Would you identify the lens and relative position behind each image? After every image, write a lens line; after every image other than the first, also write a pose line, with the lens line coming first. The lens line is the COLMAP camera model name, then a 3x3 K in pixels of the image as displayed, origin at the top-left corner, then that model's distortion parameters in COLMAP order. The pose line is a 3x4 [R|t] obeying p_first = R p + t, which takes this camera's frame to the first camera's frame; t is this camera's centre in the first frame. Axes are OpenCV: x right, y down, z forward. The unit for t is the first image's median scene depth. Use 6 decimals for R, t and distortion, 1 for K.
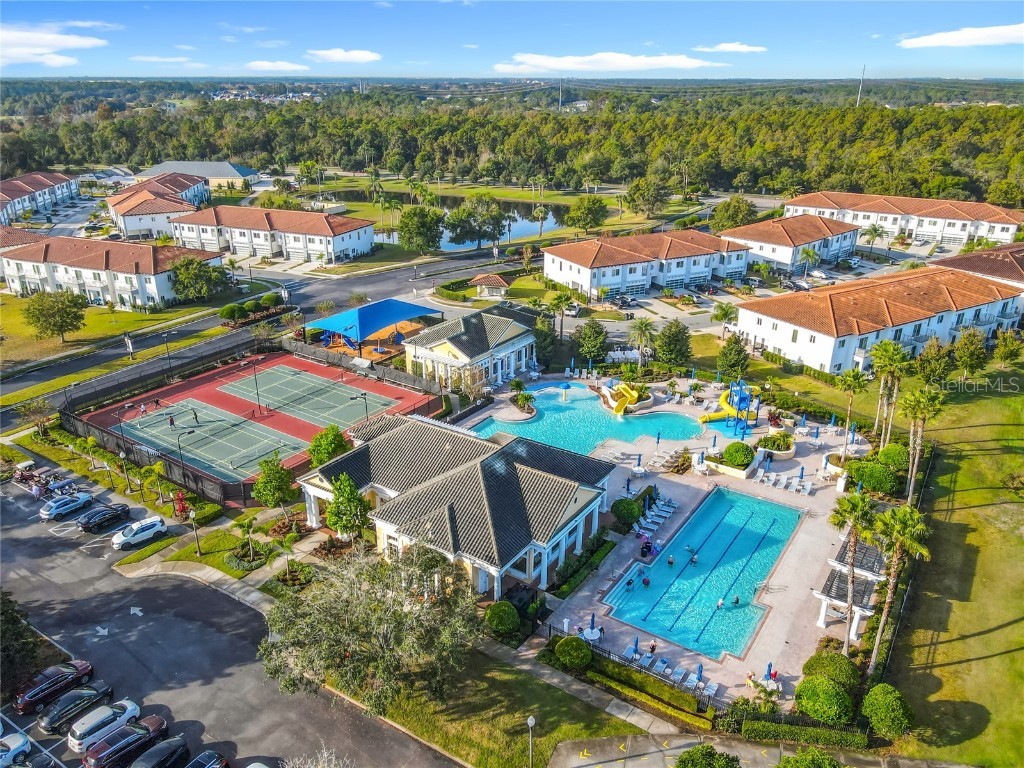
lens RADIAL K [[768.7, 0, 509.3], [0, 768.7, 388.3], [0, 0, 1]] dist [-0.001629, 0.011760]
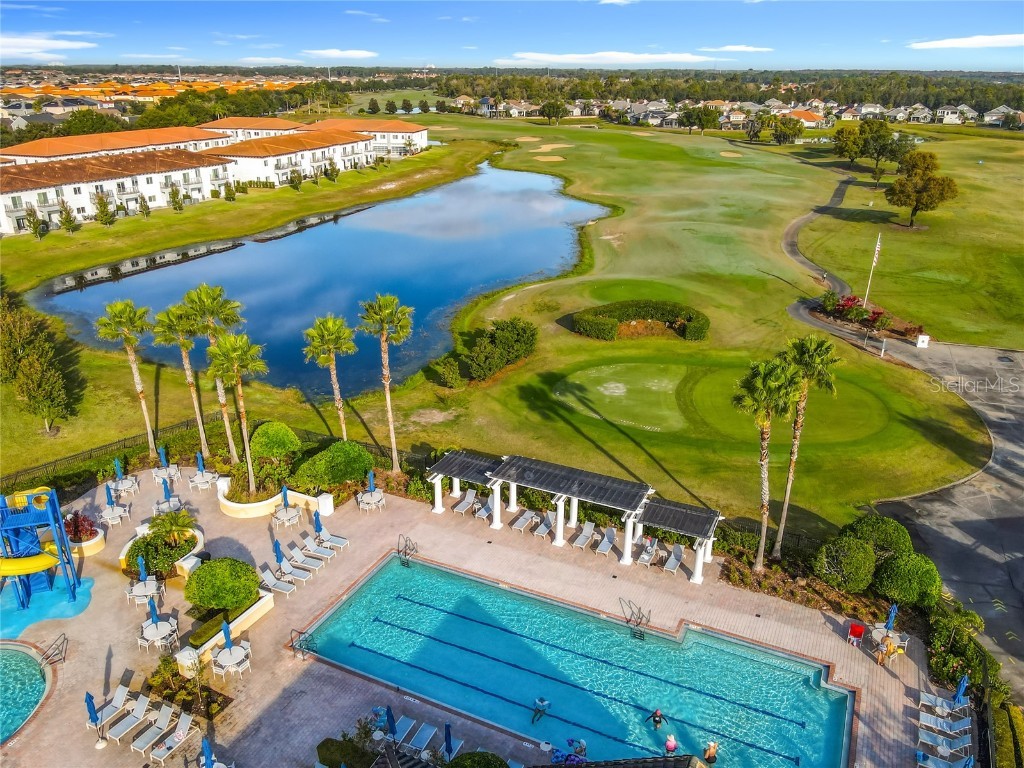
lens RADIAL K [[784.9, 0, 508.6], [0, 784.9, 384.7], [0, 0, 1]] dist [-0.006487, 0.006621]
pose [[-0.140853, -0.374979, 0.916270, -0.093982], [0.368546, 0.839122, 0.400061, -0.109712], [-0.918877, 0.394037, 0.020004, 0.583415]]
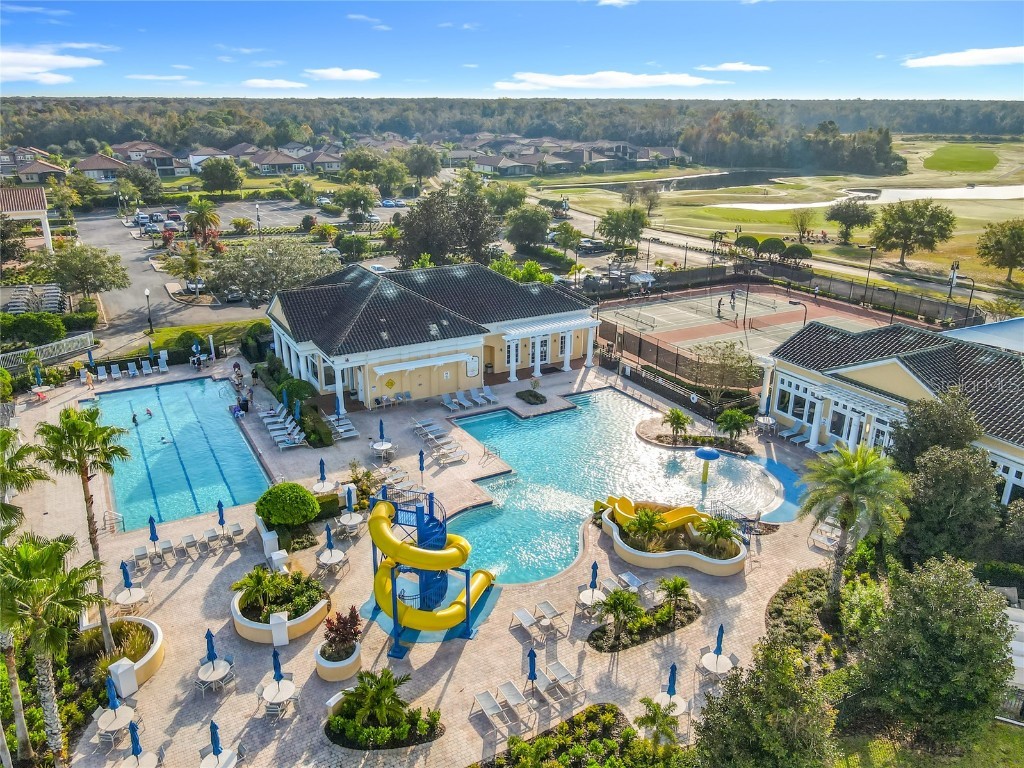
lens RADIAL K [[768.7, 0, 509.3], [0, 768.7, 388.3], [0, 0, 1]] dist [-0.001629, 0.011760]
pose [[-0.453620, 0.305783, -0.837094, 0.474289], [-0.342163, 0.807547, 0.480408, -0.206136], [0.822893, 0.504345, -0.261692, 0.911143]]
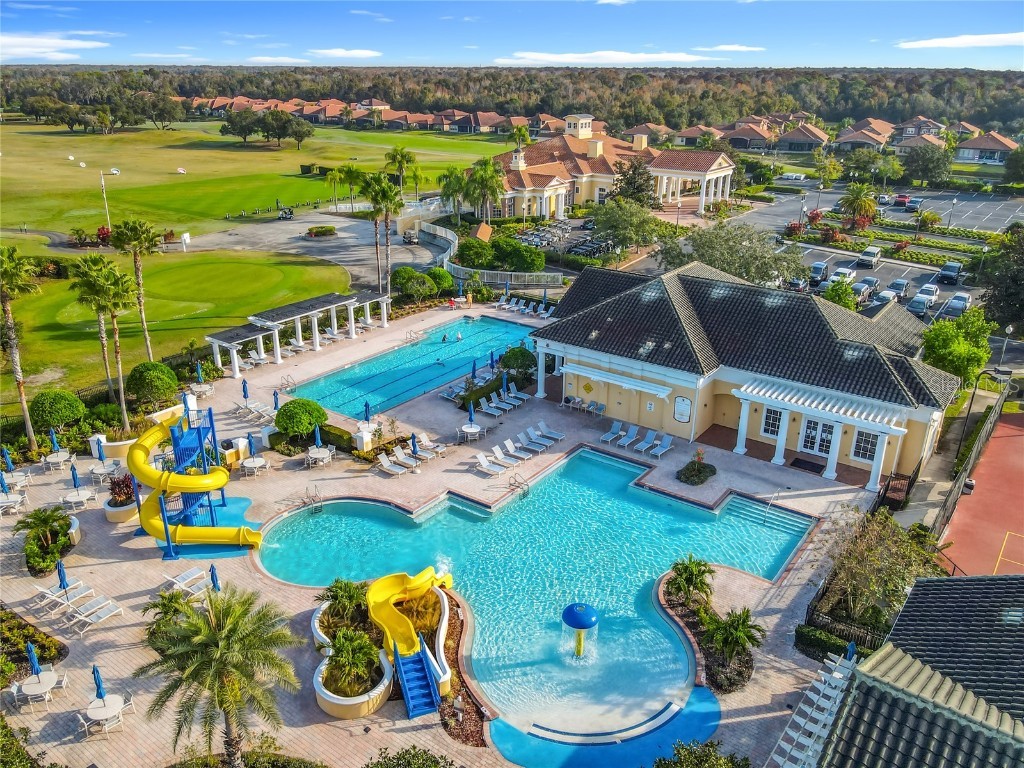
lens RADIAL K [[784.9, 0, 508.6], [0, 784.9, 384.7], [0, 0, 1]] dist [-0.006487, 0.006621]
pose [[-0.999010, -0.026093, 0.036018, 0.083880], [0.006379, 0.717393, 0.696639, -0.270490], [-0.044016, 0.696180, -0.716517, 1.059714]]
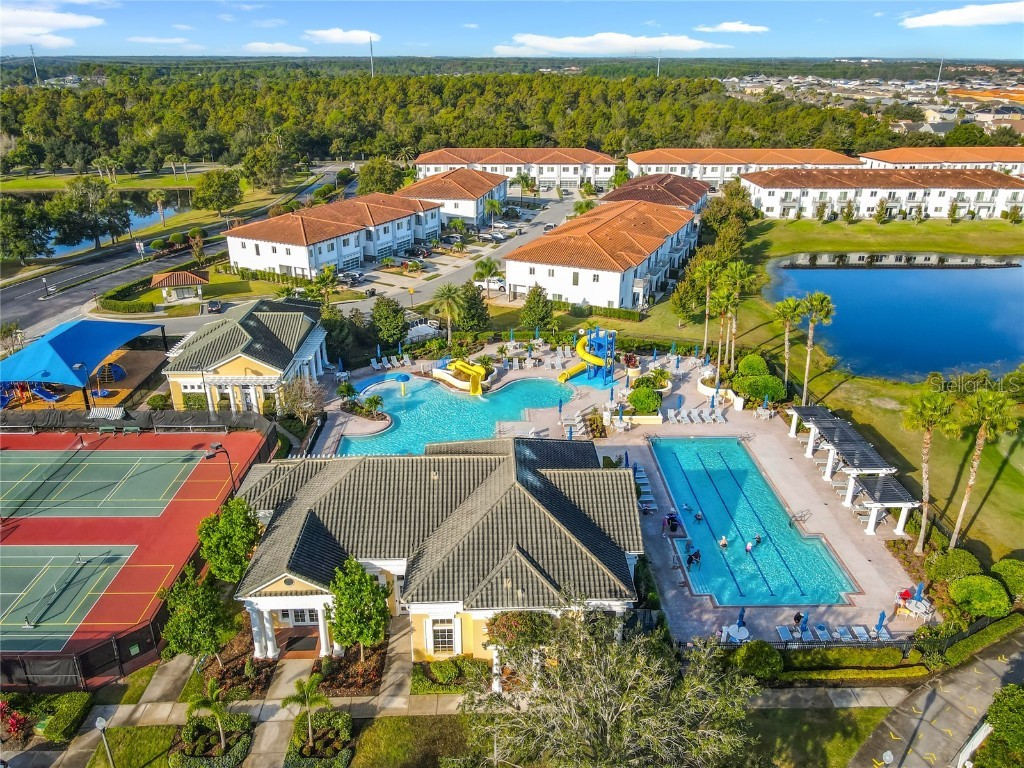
lens RADIAL K [[775.7, 0, 512.0], [0, 775.7, 384.0], [0, 0, 1]] dist [-0.003704, 0.007731]
pose [[0.814010, -0.227045, 0.534638, -0.254084], [0.218791, 0.972497, 0.079873, -0.034040], [-0.538069, 0.051957, 0.841298, 0.214572]]
